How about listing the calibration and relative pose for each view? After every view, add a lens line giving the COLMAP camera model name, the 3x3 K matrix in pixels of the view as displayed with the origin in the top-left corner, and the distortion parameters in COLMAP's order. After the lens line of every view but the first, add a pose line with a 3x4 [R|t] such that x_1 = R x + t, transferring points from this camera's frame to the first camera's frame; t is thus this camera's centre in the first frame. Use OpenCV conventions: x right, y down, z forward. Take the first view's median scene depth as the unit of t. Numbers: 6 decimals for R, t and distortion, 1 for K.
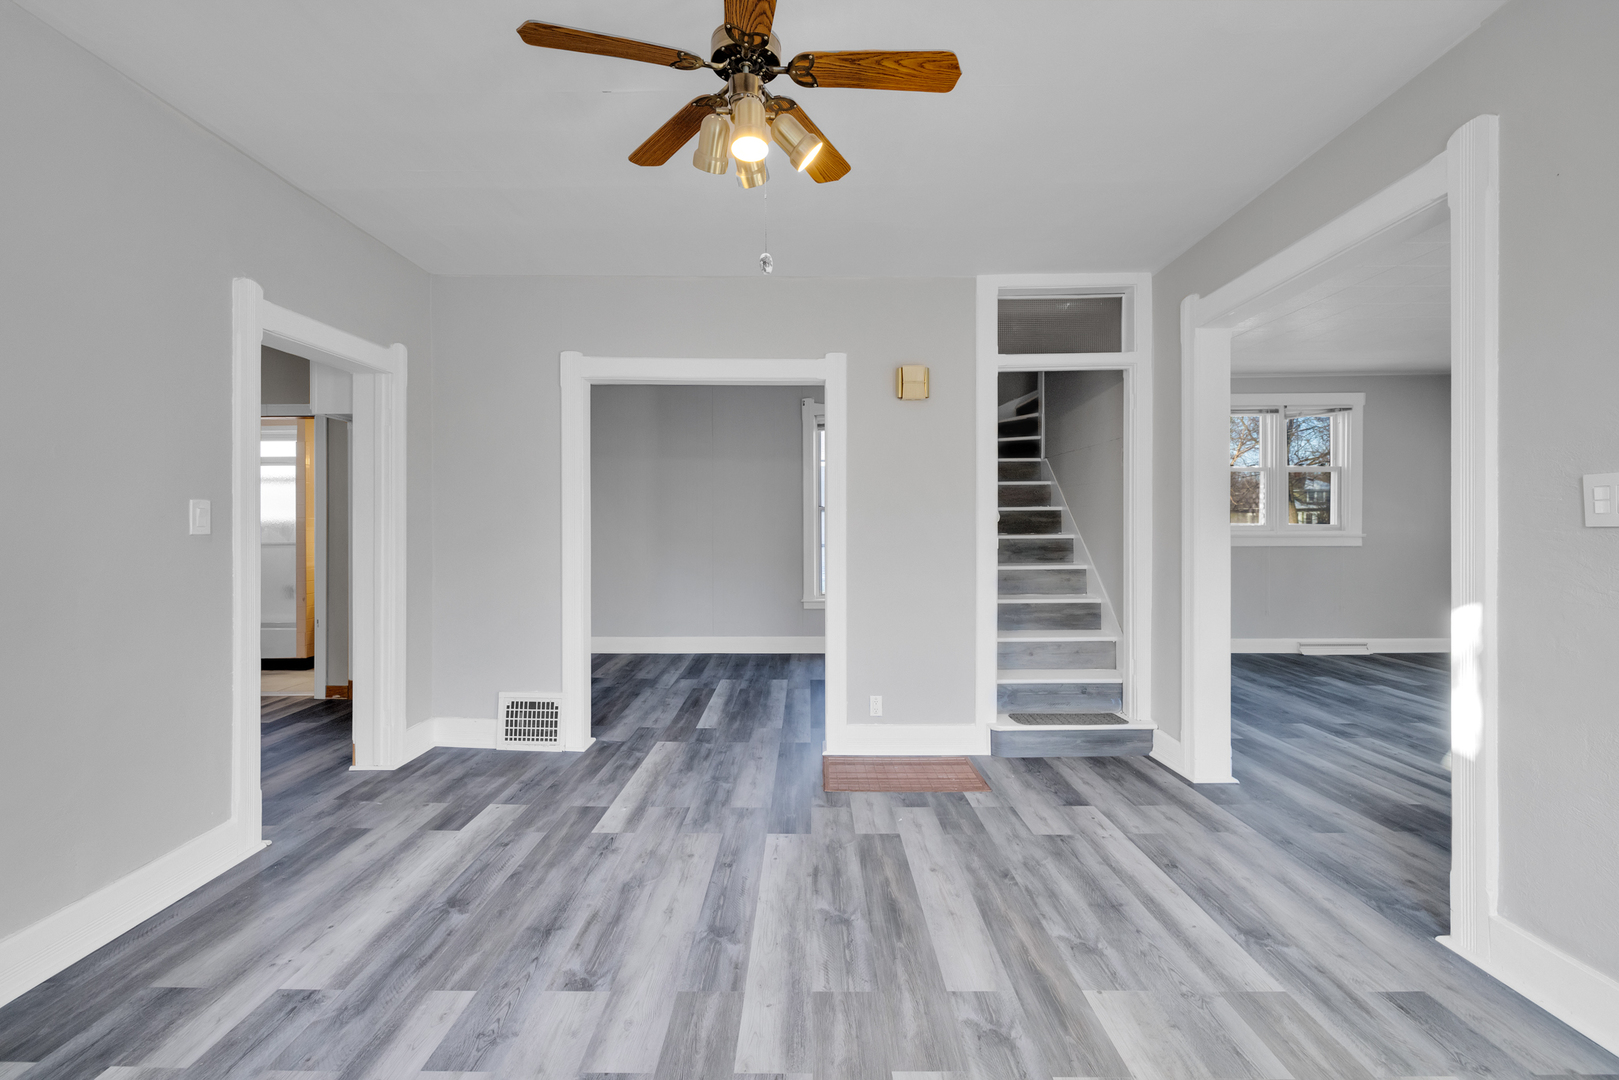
lens RADIAL K [[672.2, 0, 804.7], [0, 672.2, 529.9], [0, 0, 1]] dist [-0.003066, 0.001605]
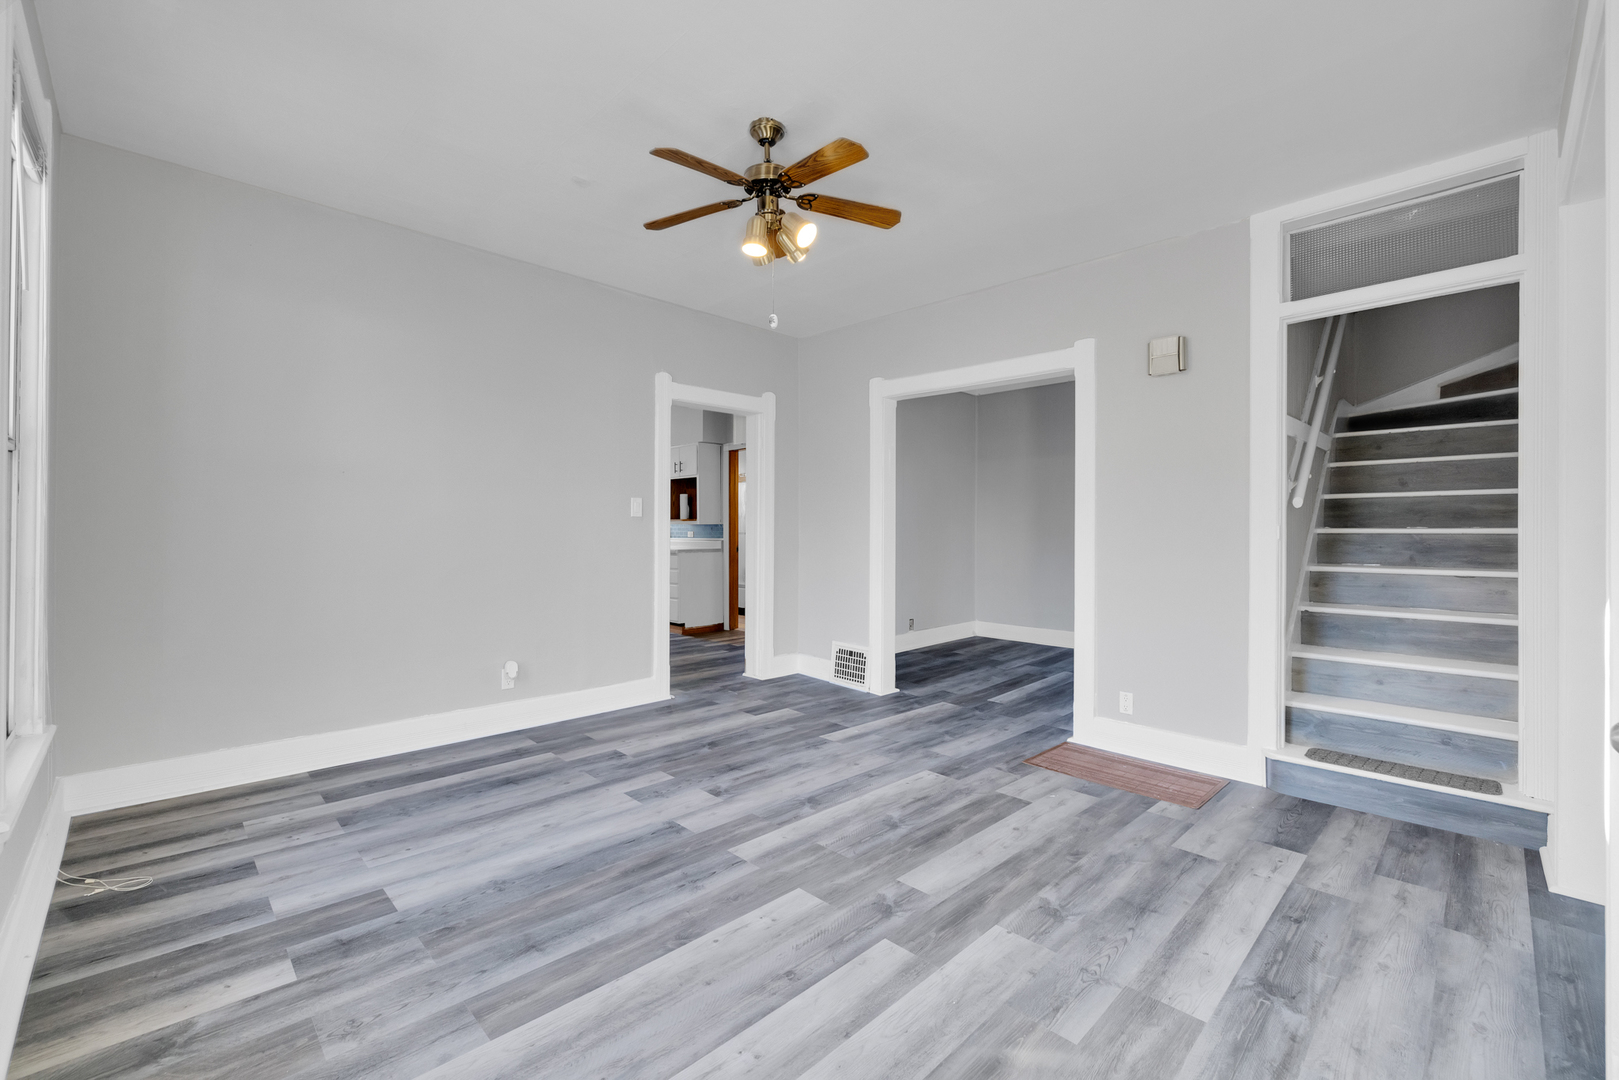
lens RADIAL K [[672.2, 0, 802.6], [0, 672.2, 537.1], [0, 0, 1]] dist [-0.003066, 0.001605]
pose [[0.711860, 0.015053, -0.702160, 0.598841], [-0.013791, 0.999877, 0.007454, 0.035741], [0.702186, 0.004378, 0.711980, 0.003584]]
